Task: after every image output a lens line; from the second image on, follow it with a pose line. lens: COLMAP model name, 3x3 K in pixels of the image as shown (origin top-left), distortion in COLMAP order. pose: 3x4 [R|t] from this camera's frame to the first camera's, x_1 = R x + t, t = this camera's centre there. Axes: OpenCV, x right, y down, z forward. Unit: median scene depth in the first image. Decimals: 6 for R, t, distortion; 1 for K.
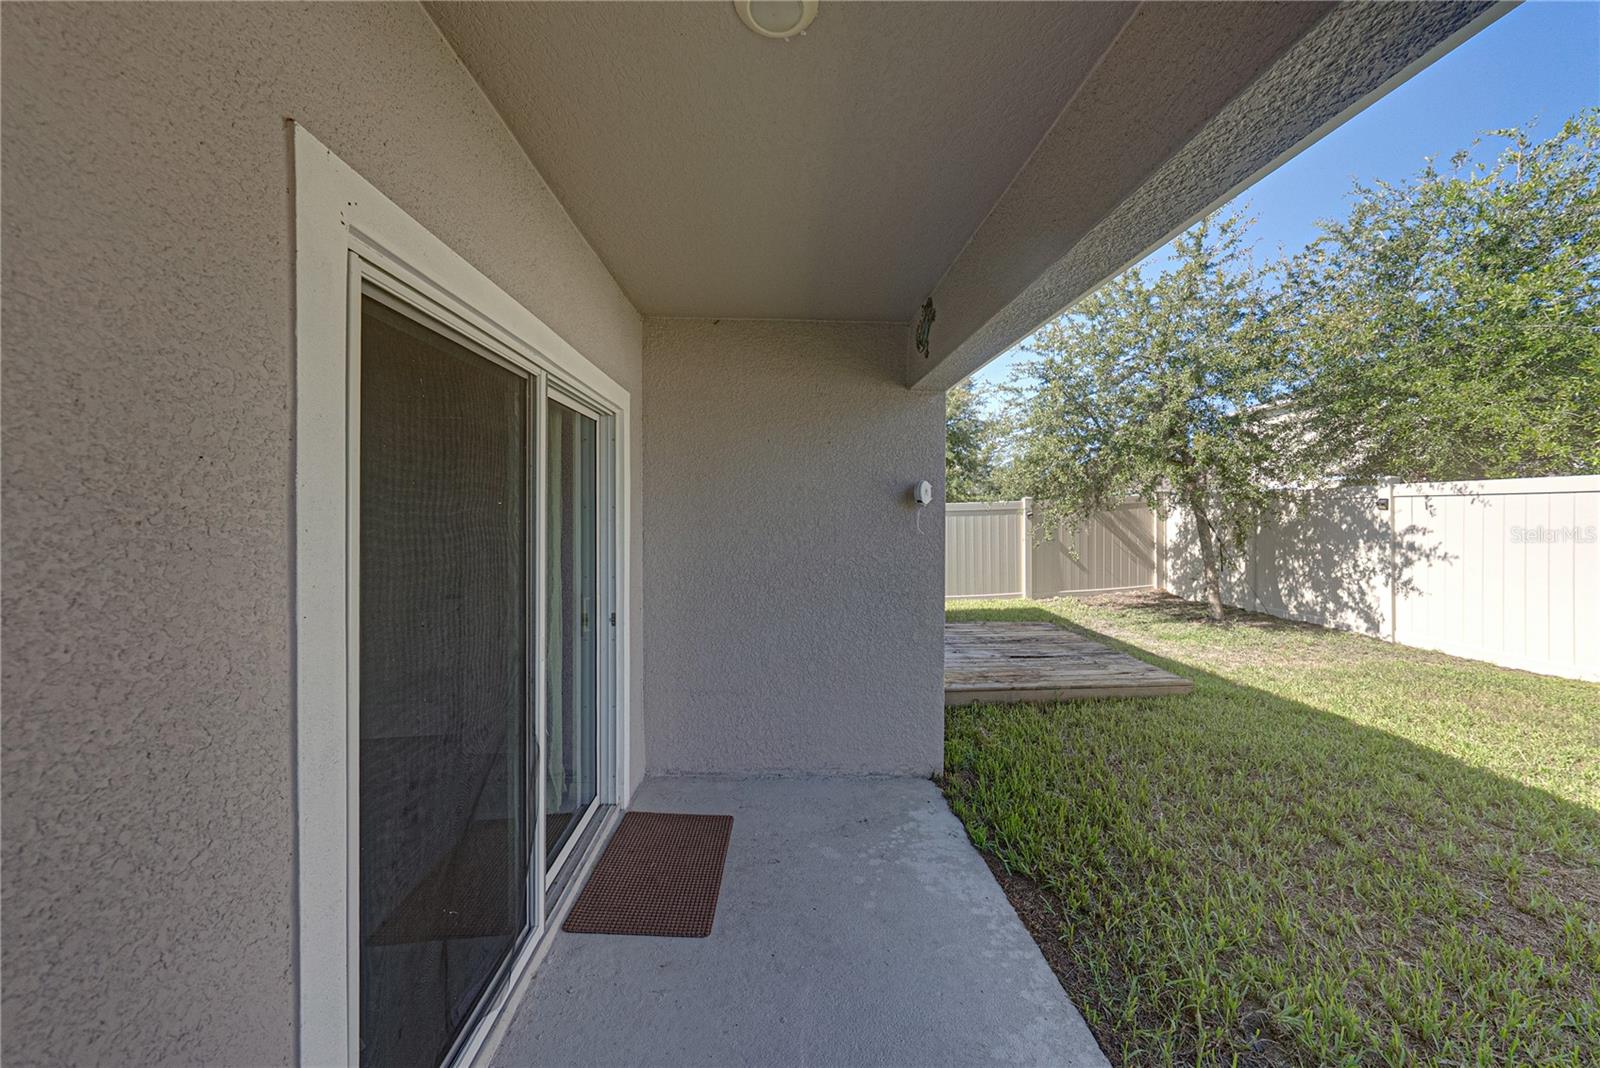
lens RADIAL K [[556.9, 0, 803.2], [0, 556.9, 515.3], [0, 0, 1]] dist [-0.004616, 0.000887]
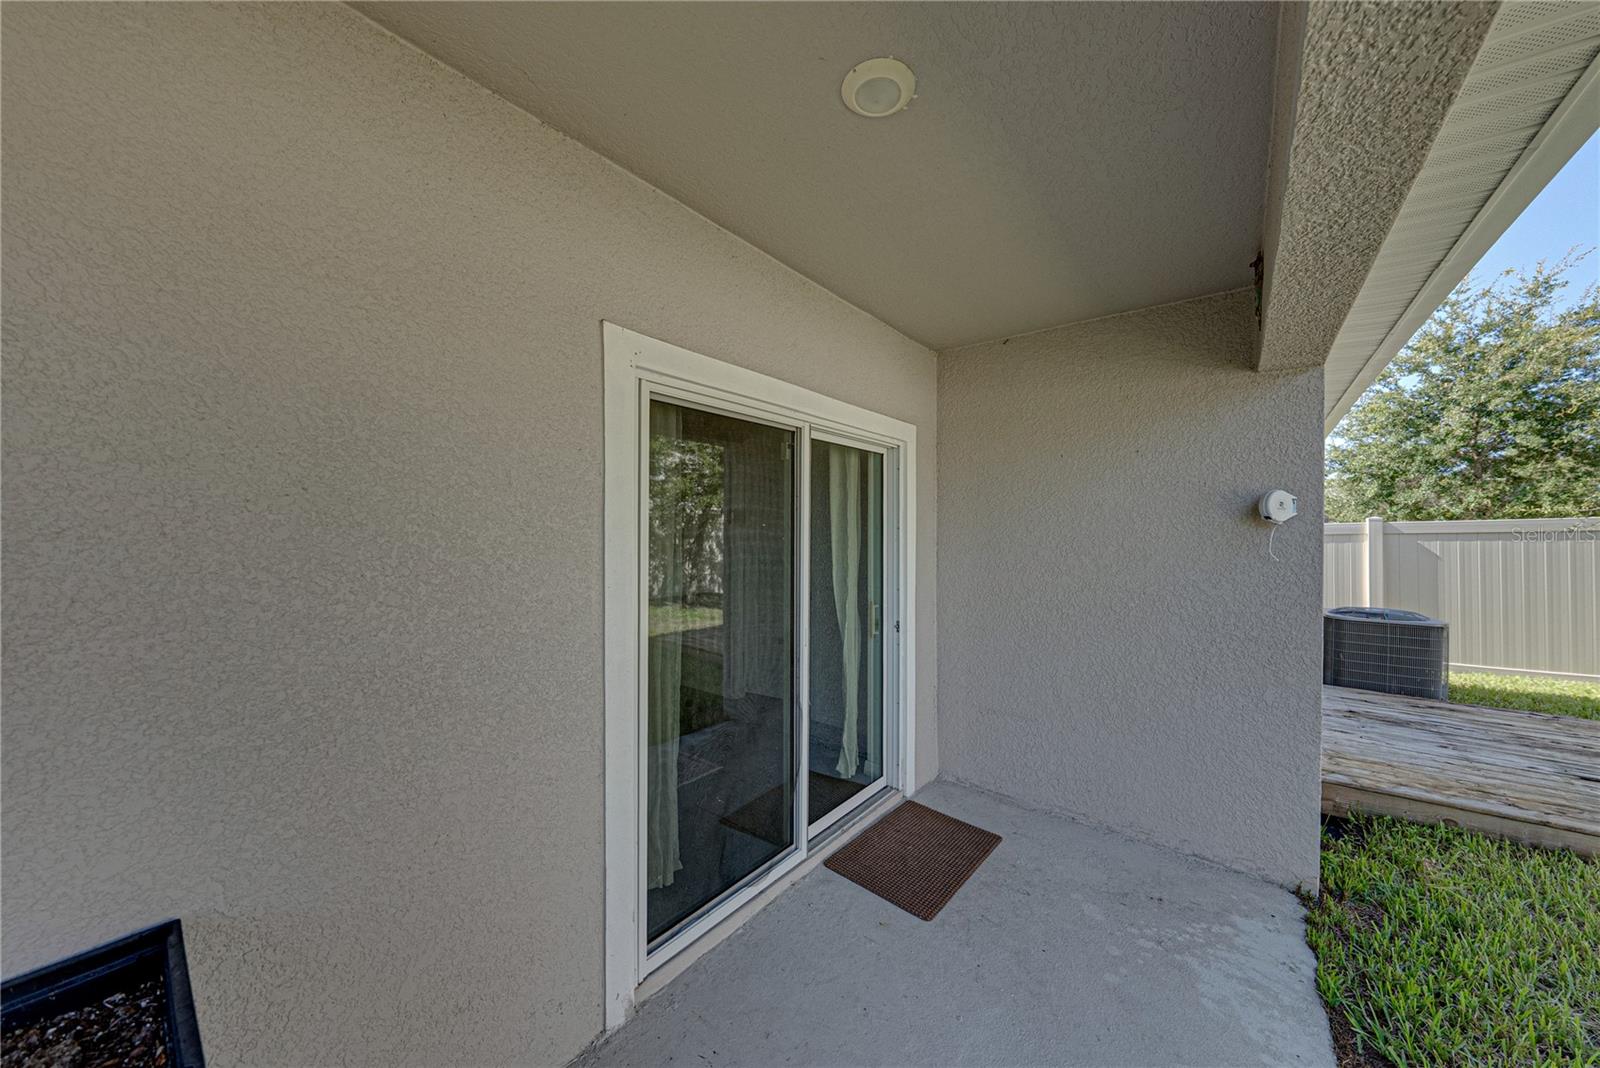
lens RADIAL K [[556.9, 0, 798.3], [0, 556.9, 537.0], [0, 0, 1]] dist [-0.004616, 0.000887]
pose [[0.750239, 0.003832, -0.661156, 0.217506], [-0.004894, 0.999988, 0.000243, 0.003562], [0.661149, 0.003053, 0.750249, 0.008123]]
